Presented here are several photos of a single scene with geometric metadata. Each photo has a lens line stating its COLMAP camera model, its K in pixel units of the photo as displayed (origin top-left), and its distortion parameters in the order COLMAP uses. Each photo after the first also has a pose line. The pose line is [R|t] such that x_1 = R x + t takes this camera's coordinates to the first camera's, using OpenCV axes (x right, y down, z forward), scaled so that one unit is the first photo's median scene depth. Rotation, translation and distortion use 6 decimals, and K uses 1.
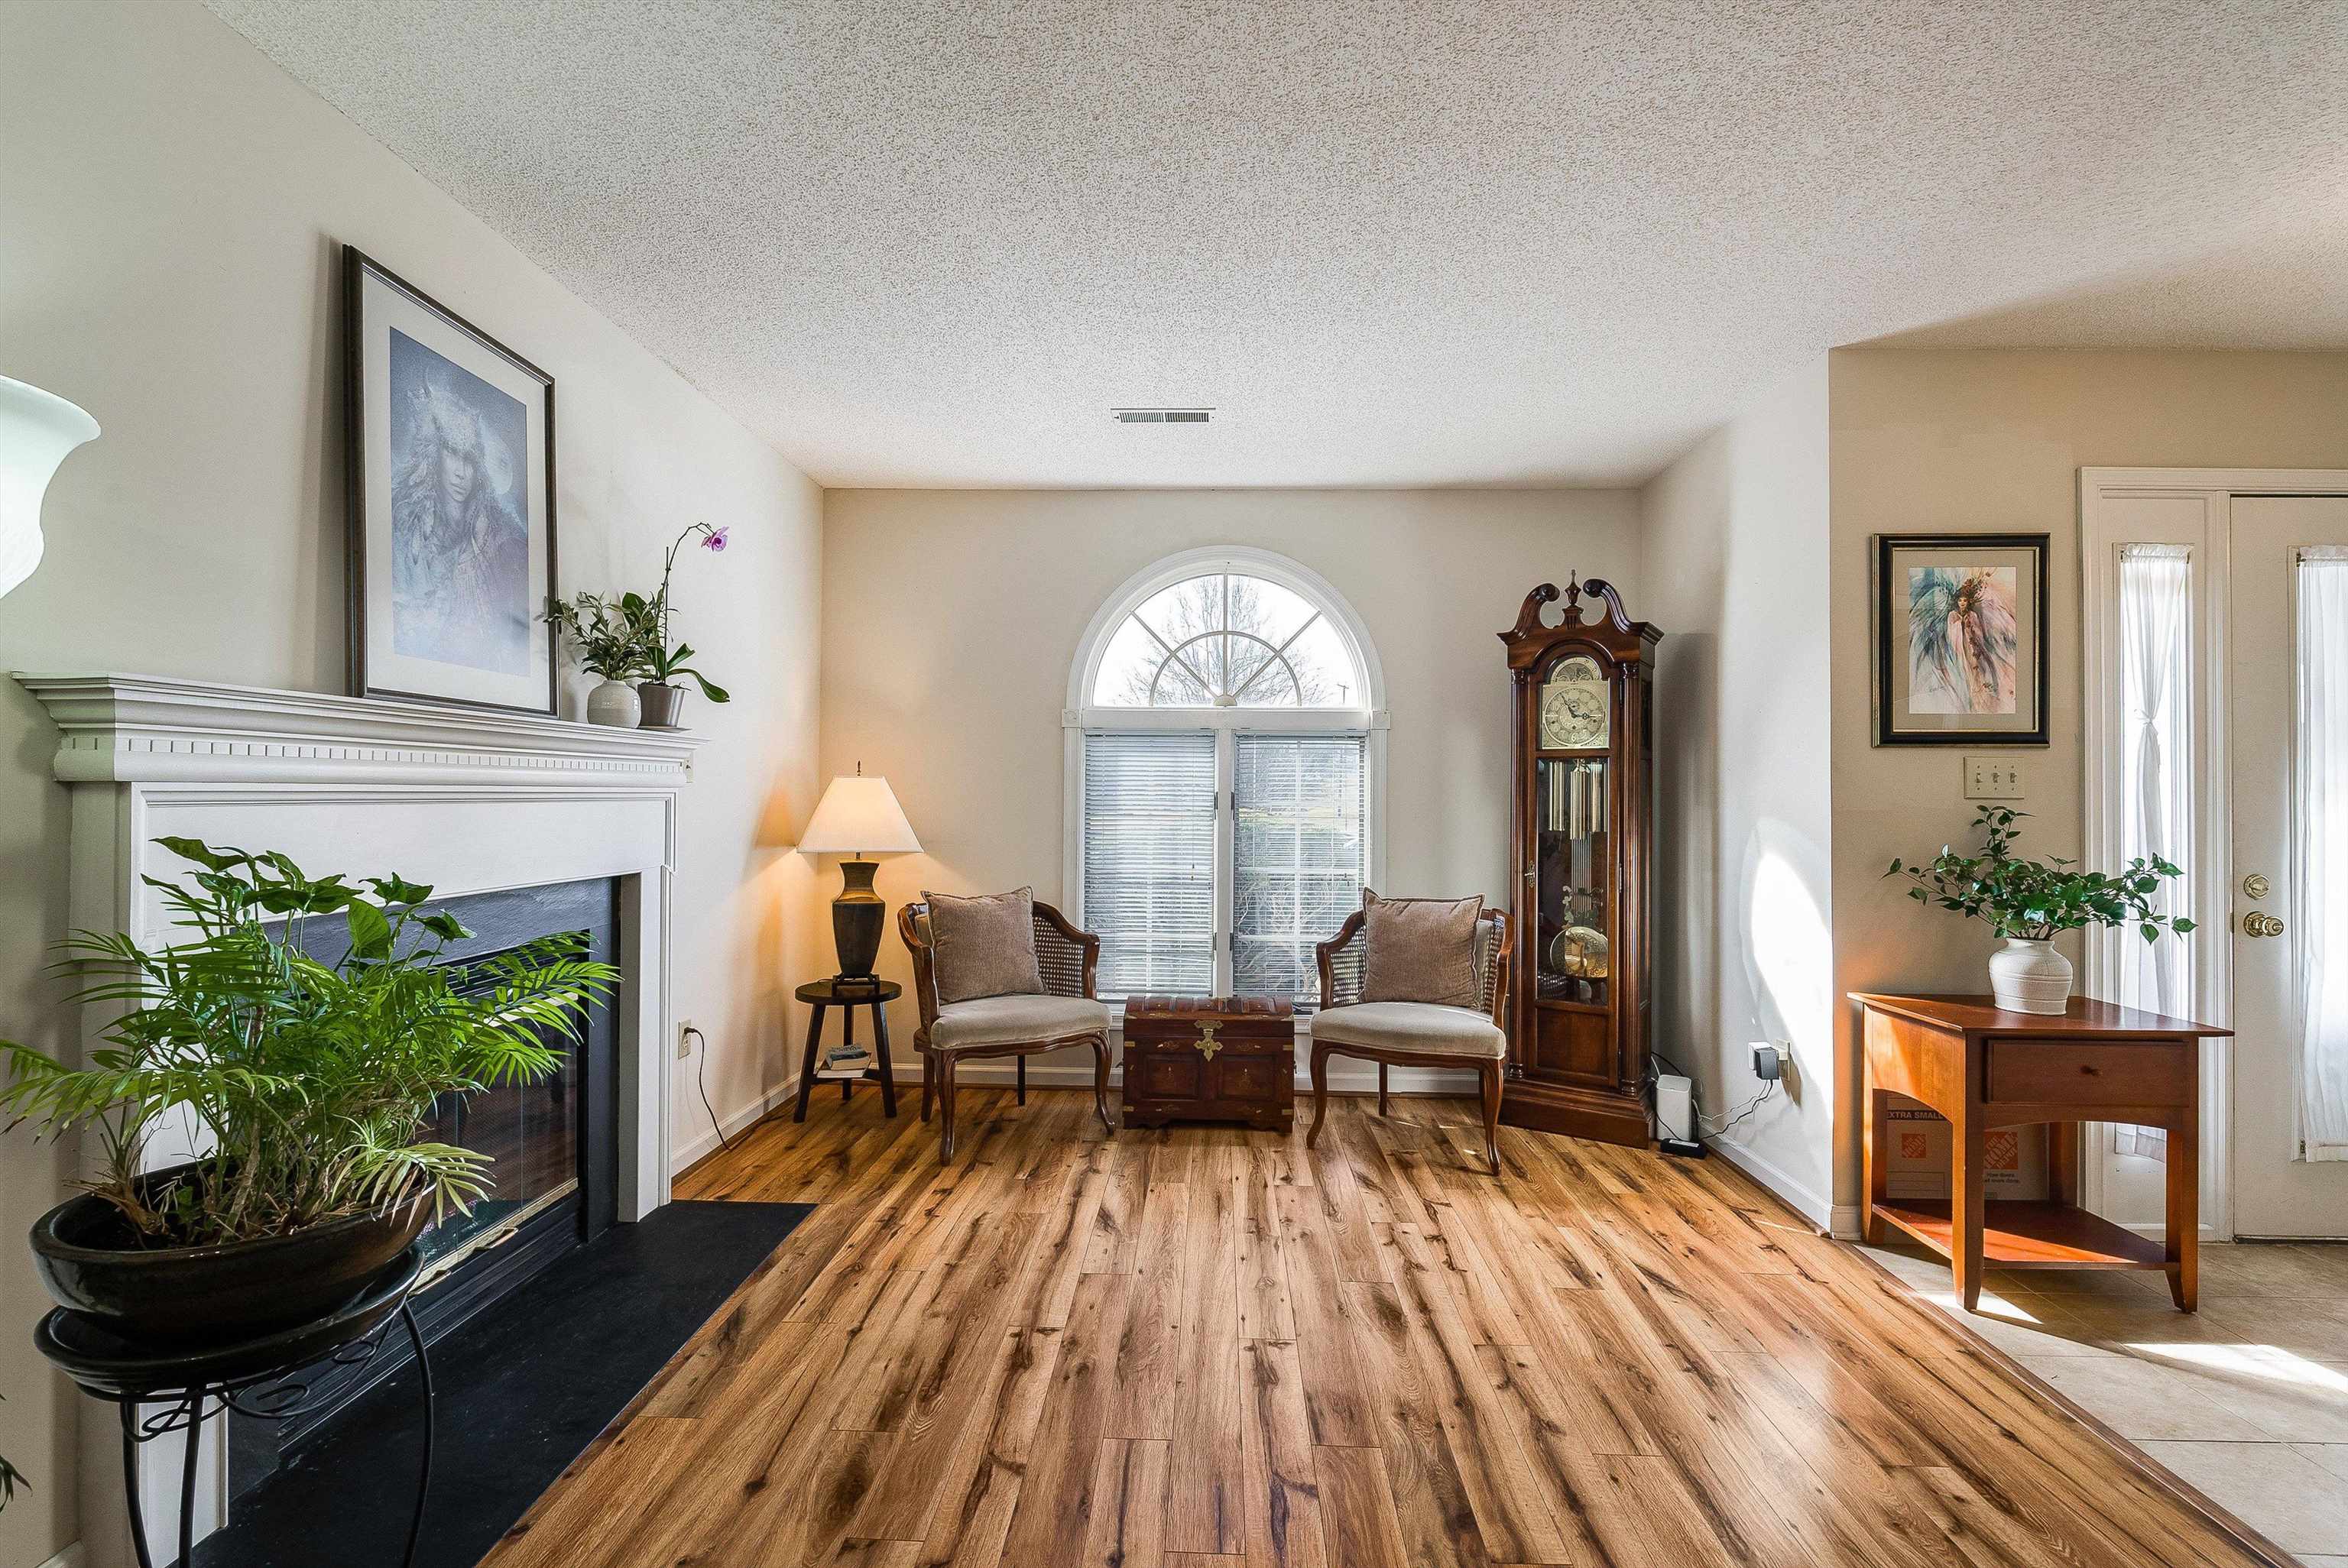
lens RADIAL K [[1063.8, 0, 1180.0], [0, 1063.8, 792.3], [0, 0, 1]] dist [-0.018051, 0.000195]
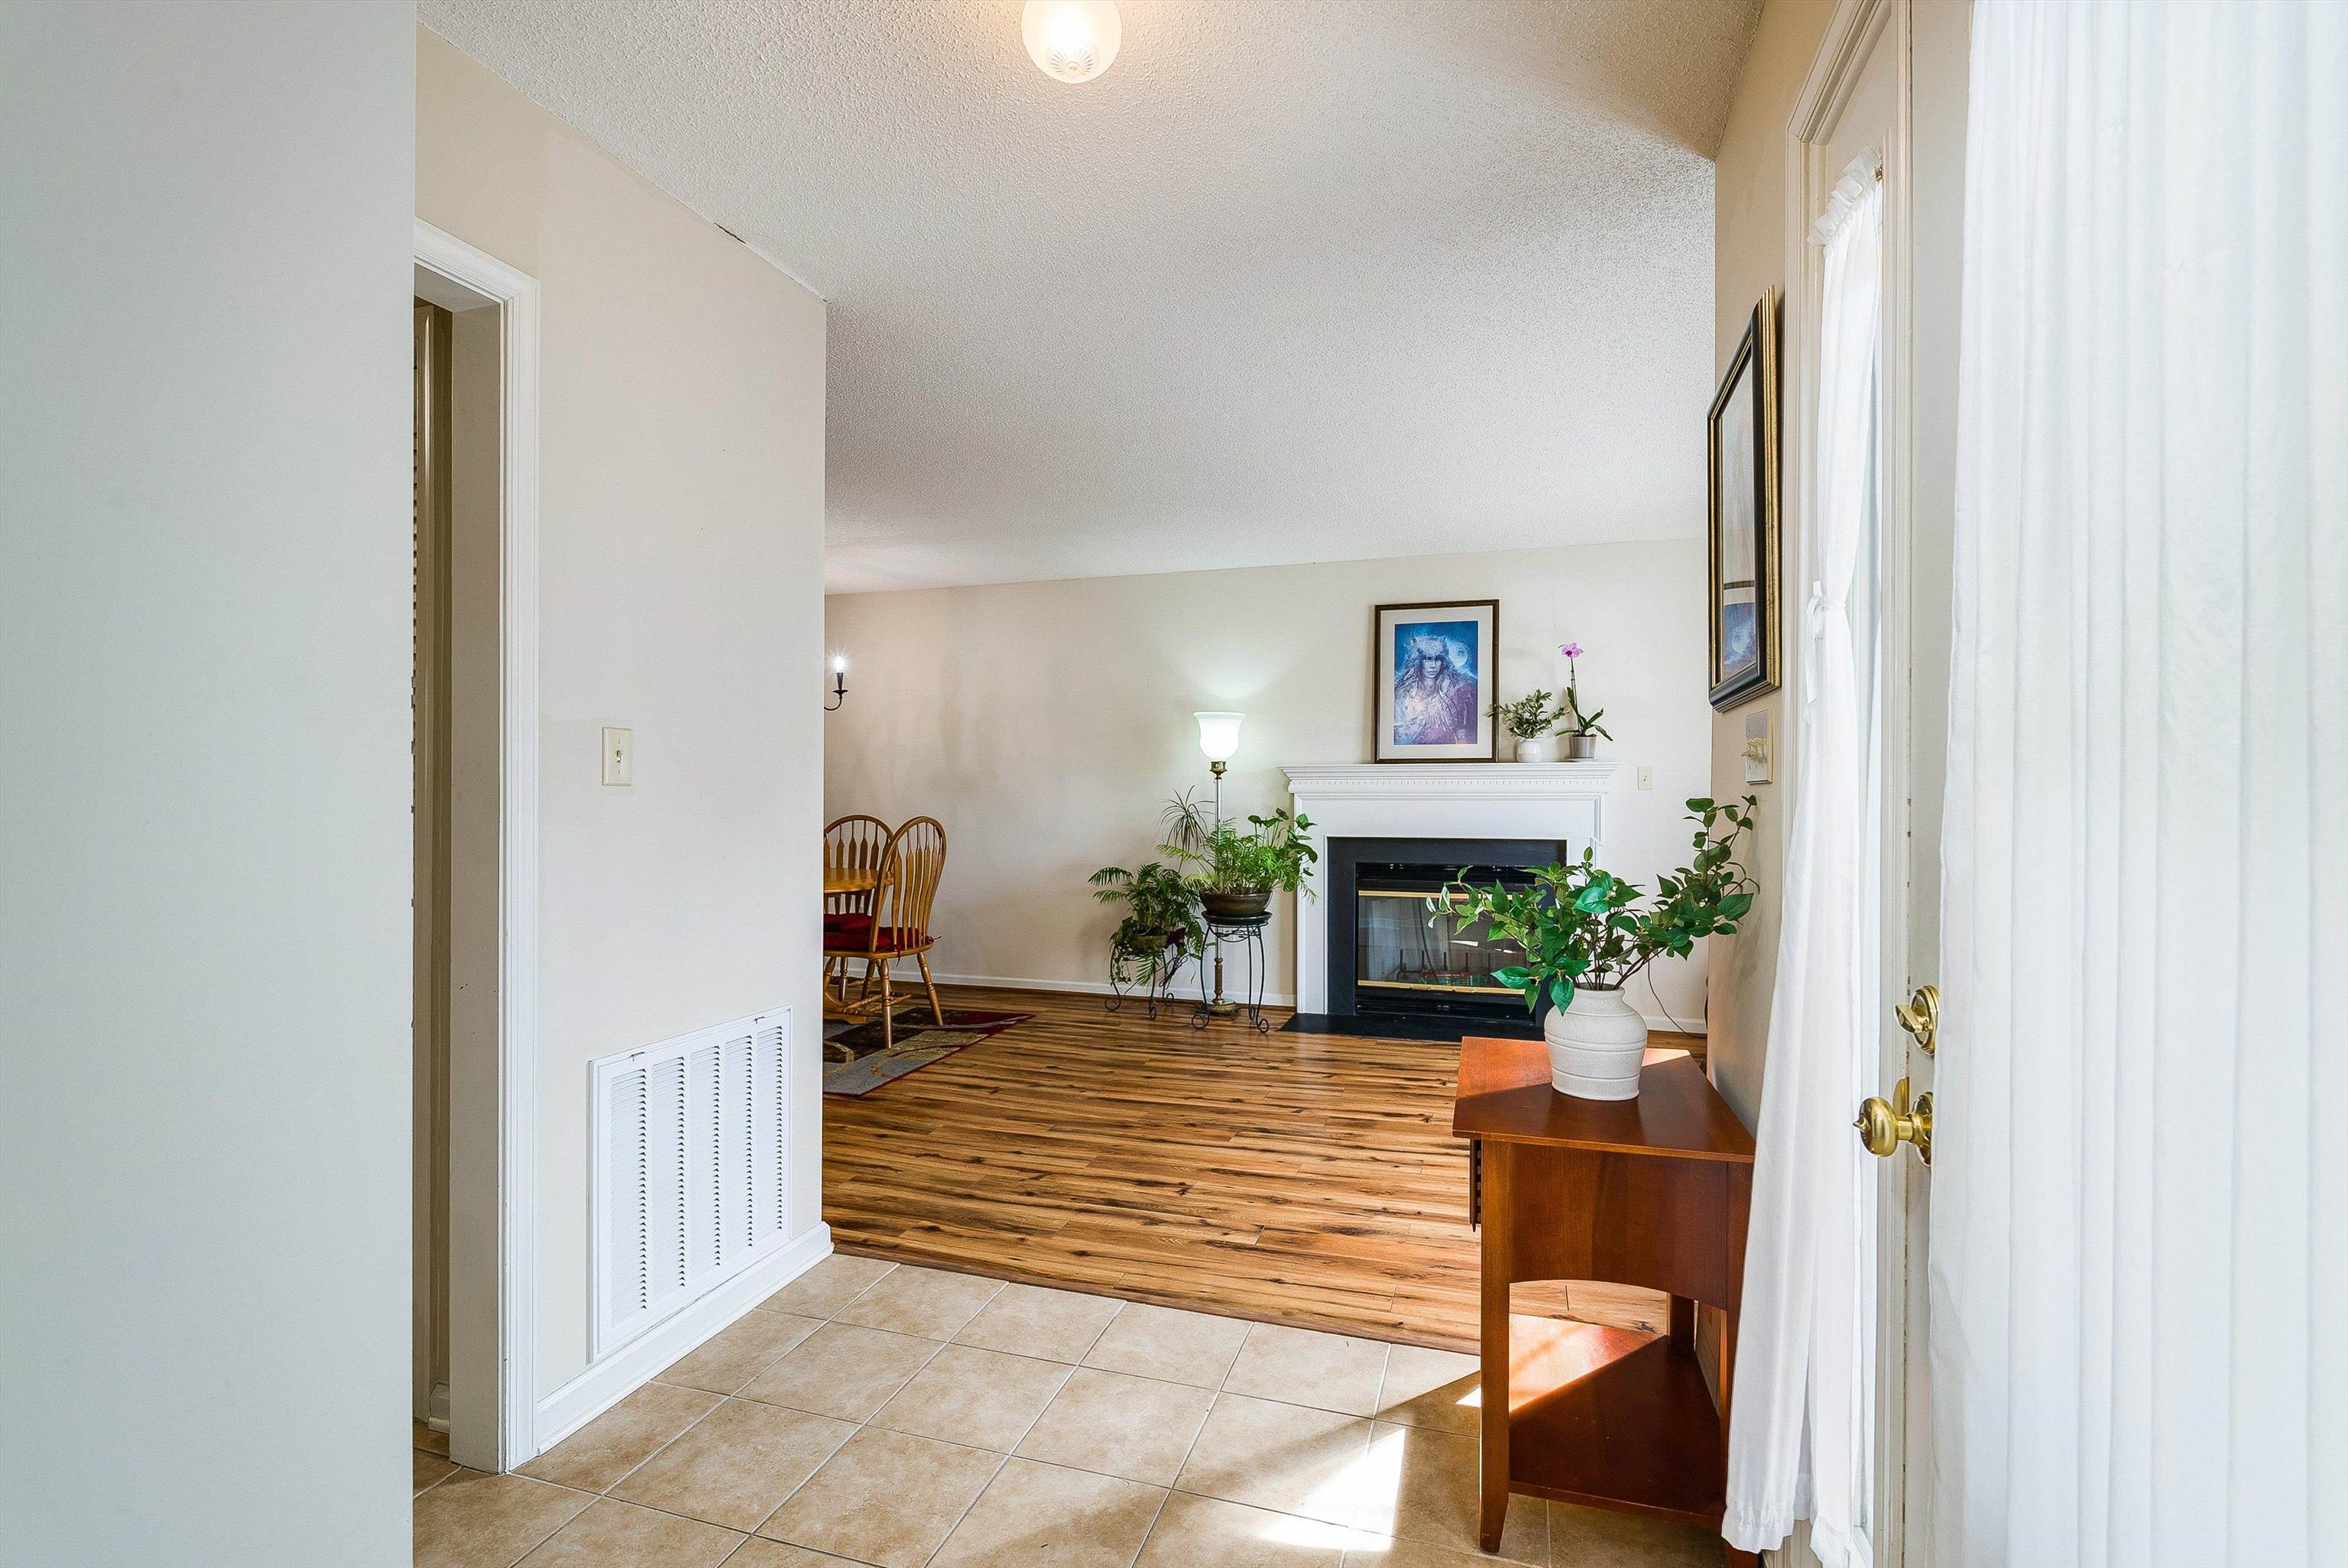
lens RADIAL K [[1063.8, 0, 1180.0], [0, 1063.8, 792.3], [0, 0, 1]] dist [-0.018051, 0.000195]
pose [[-0.267604, -0.008899, -0.963488, 1.929870], [-0.002943, 0.999960, -0.008419, 0.014549], [0.963524, 0.000583, -0.267620, 1.130798]]
